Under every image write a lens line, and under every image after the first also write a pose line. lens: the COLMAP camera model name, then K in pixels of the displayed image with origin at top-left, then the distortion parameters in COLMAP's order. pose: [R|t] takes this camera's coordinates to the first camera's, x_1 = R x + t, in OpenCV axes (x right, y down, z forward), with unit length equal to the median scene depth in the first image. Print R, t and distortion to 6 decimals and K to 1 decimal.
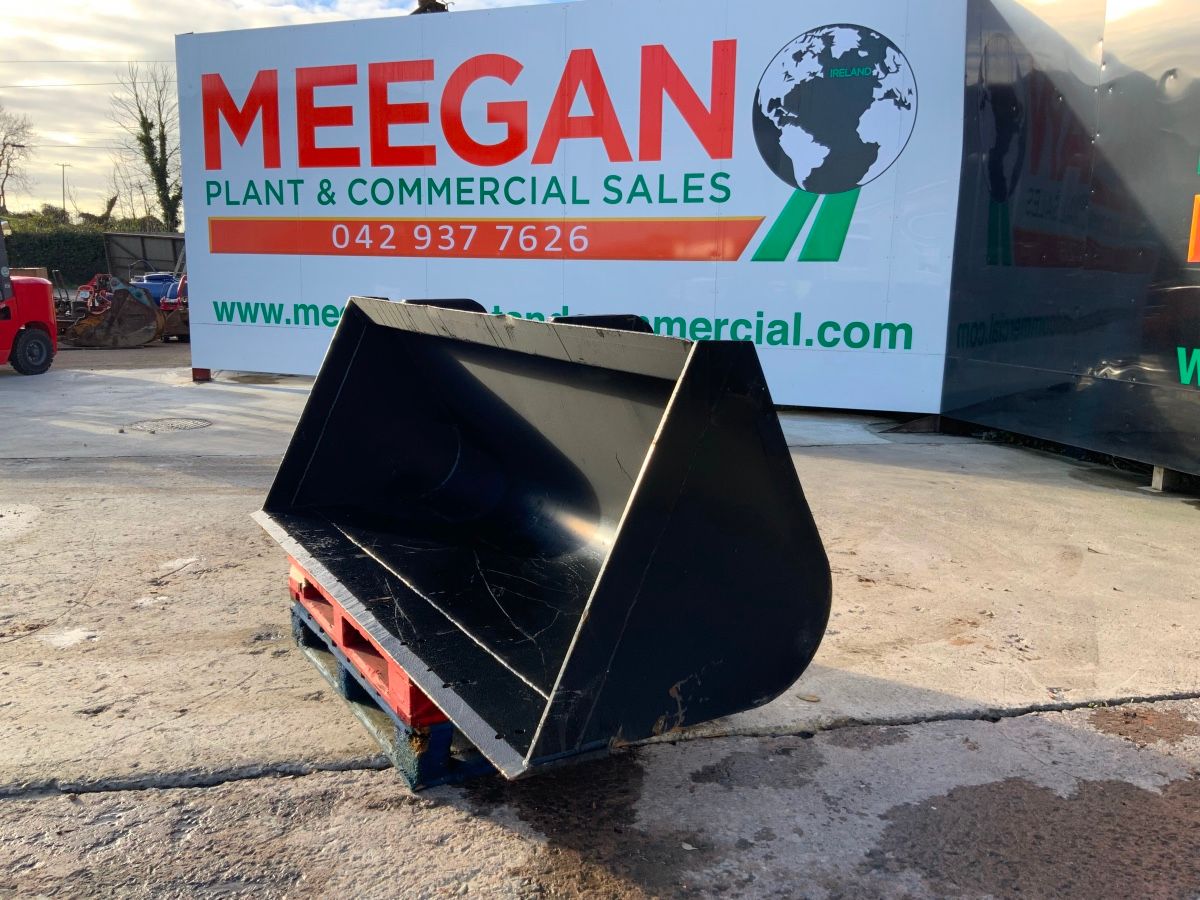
lens RADIAL K [[1000.4, 0, 600.0], [0, 1000.4, 450.0], [0, 0, 1]] dist [0.114014, -0.234880]
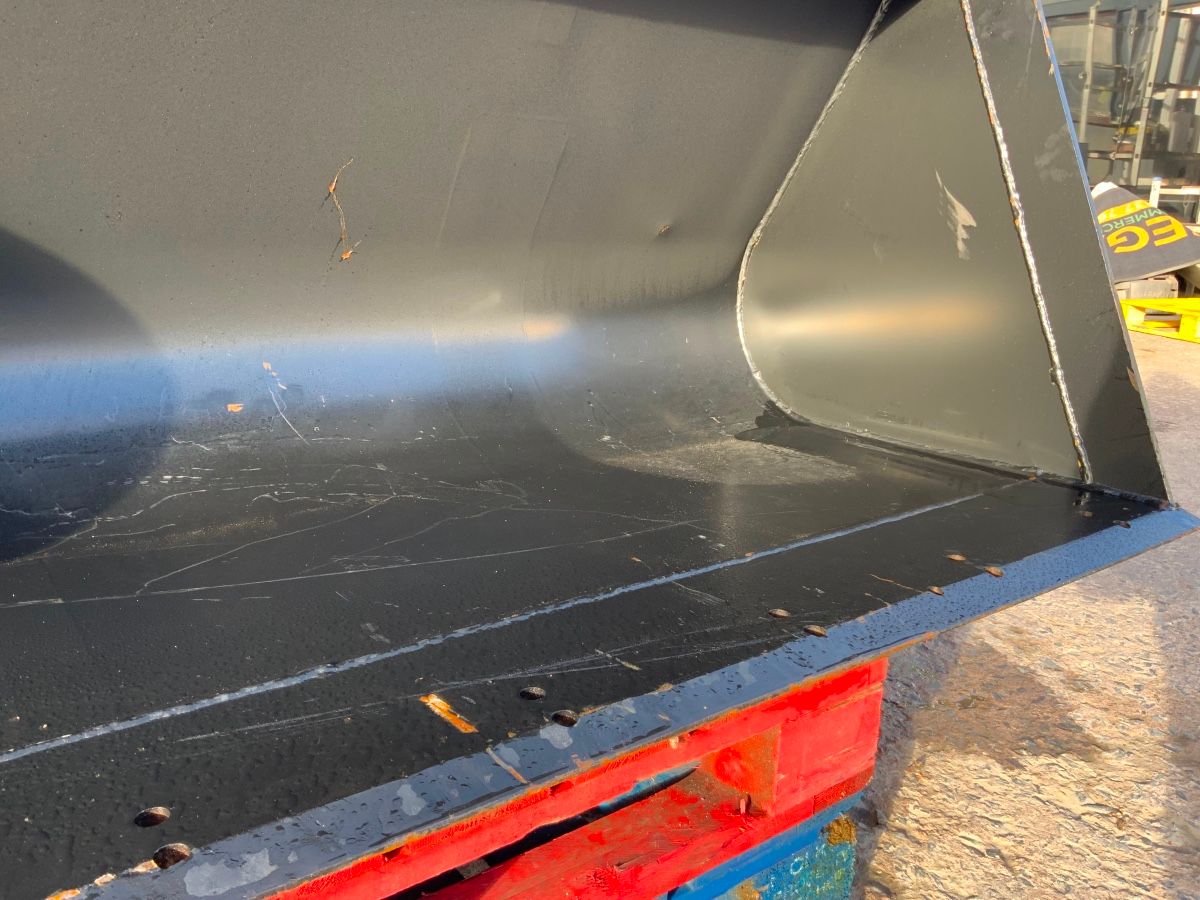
lens RADIAL K [[1000.4, 0, 600.0], [0, 1000.4, 450.0], [0, 0, 1]] dist [0.114014, -0.234880]
pose [[-0.105537, -0.293516, 0.950111, -0.146744], [0.140852, 0.941401, 0.306471, 0.001270], [-0.984390, 0.166169, -0.058011, 0.308665]]
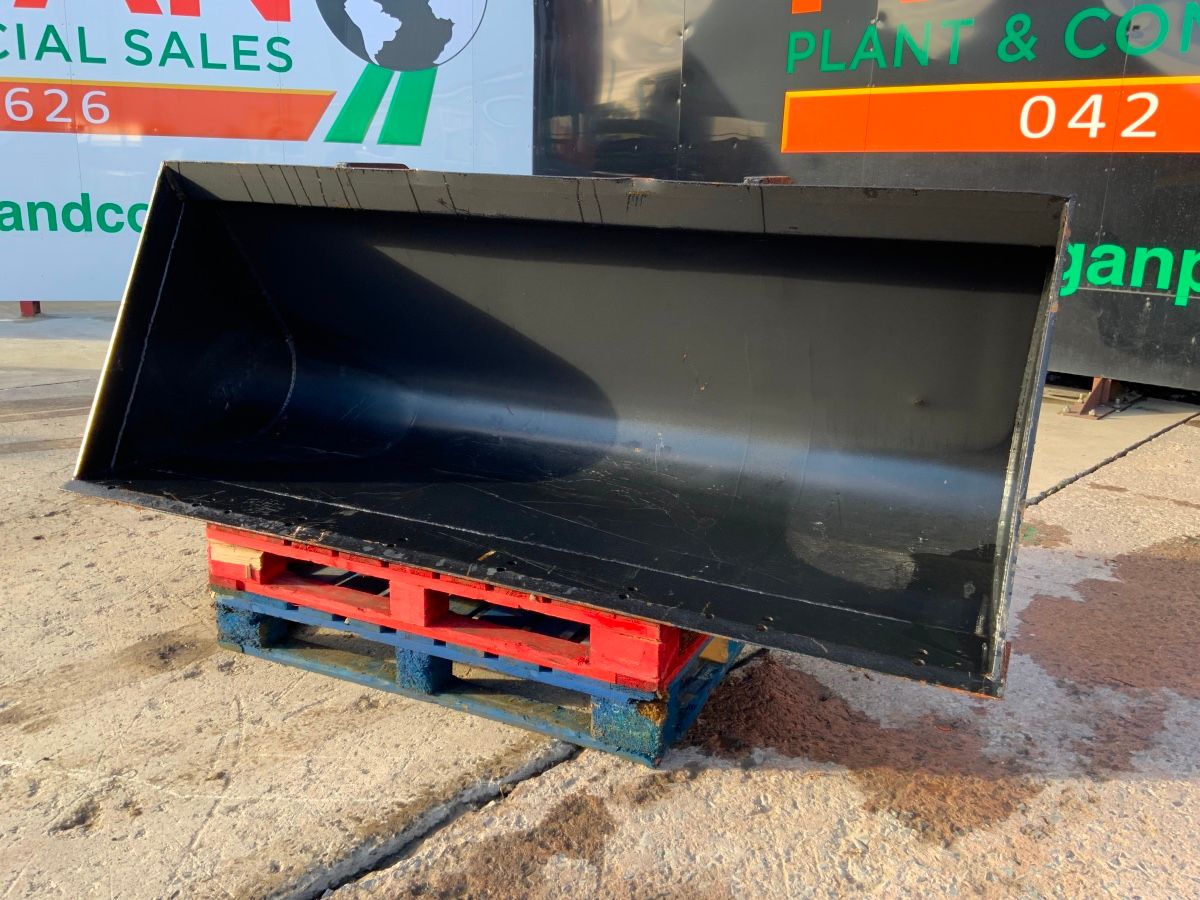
lens RADIAL K [[1005.9, 0, 604.8], [0, 1005.9, 437.8], [0, 0, 1]] dist [0.044259, -0.067051]
pose [[0.823628, -0.134871, 0.550860, -0.178394], [0.086052, 0.989784, 0.113673, -0.007019], [-0.560564, -0.046222, 0.826820, 0.100387]]
